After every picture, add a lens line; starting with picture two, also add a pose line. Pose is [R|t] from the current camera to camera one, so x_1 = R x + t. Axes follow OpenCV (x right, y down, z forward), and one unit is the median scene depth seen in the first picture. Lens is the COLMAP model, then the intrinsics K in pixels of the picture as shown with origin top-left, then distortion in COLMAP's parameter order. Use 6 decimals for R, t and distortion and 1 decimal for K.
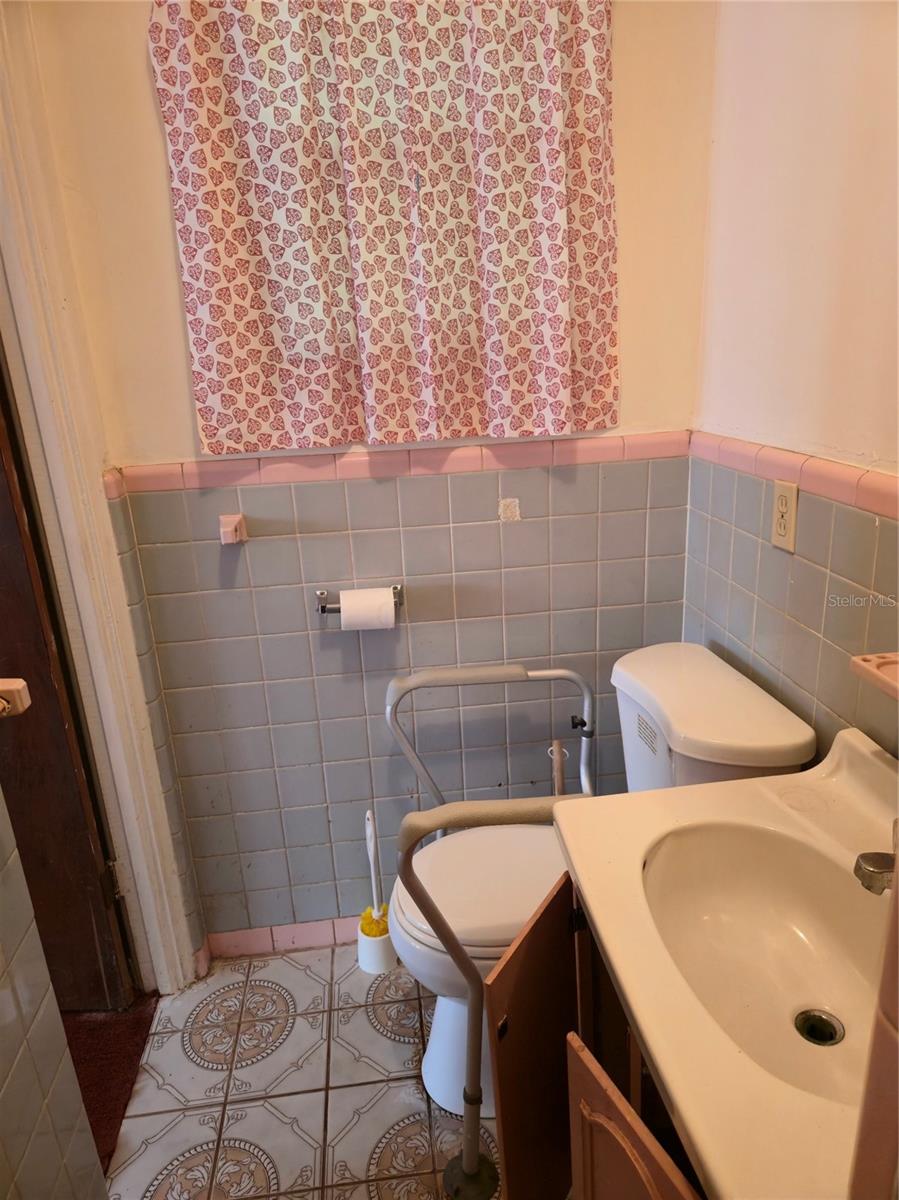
lens RADIAL K [[800.4, 0, 445.3], [0, 800.4, 609.4], [0, 0, 1]] dist [0.008459, -0.003725]
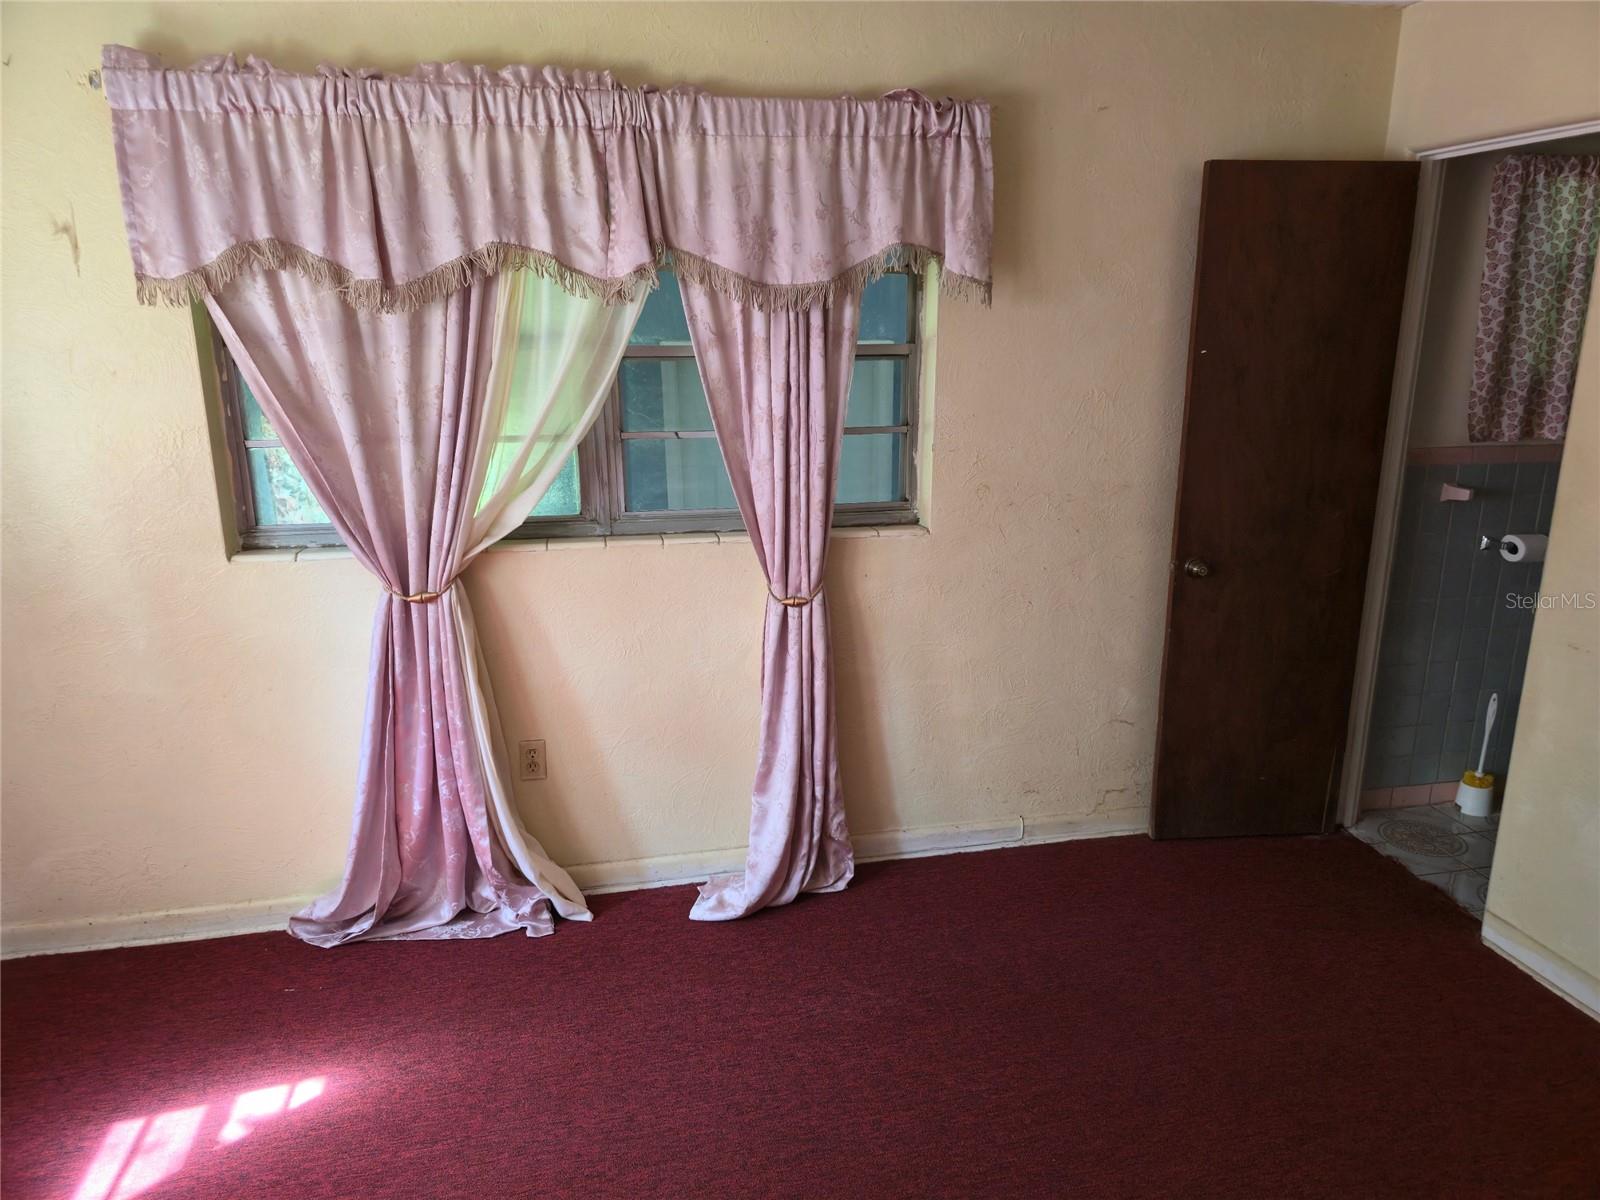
lens RADIAL K [[1067.2, 0, 808.1], [0, 1067.2, 597.4], [0, 0, 1]] dist [0.008459, -0.003725]
pose [[0.995356, 0.024927, 0.092975, -1.923978], [-0.017391, 0.996563, -0.080997, 0.330345], [-0.094675, 0.079003, 0.992368, -1.024398]]
